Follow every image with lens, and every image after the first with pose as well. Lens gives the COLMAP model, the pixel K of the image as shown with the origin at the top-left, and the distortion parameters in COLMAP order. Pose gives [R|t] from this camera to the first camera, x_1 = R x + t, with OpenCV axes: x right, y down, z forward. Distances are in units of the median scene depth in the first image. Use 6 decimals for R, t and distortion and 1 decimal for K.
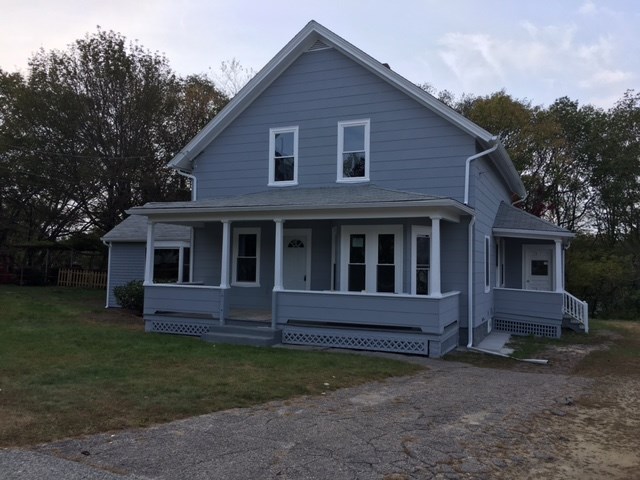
lens RADIAL K [[548.5, 0, 321.3], [0, 548.5, 240.2], [0, 0, 1]] dist [0.054334, -0.055070]
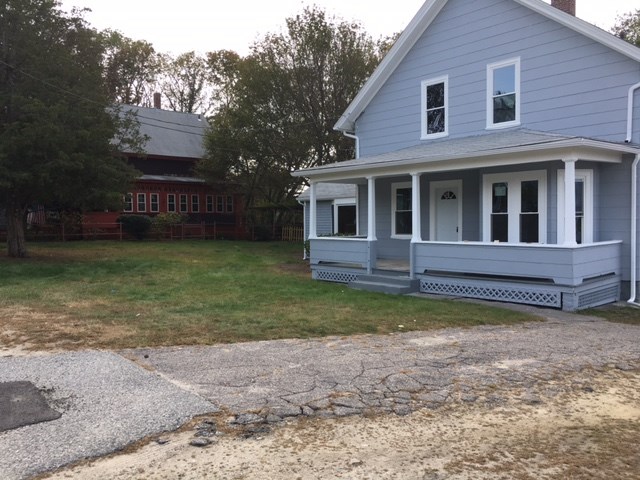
lens RADIAL K [[548.5, 0, 320.4], [0, 548.5, 238.3], [0, 0, 1]] dist [0.054334, -0.055070]
pose [[0.912379, -0.013751, -0.409116, 0.172829], [0.045478, 0.996654, 0.067921, 0.006387], [0.406813, -0.080576, 0.909951, -0.013805]]
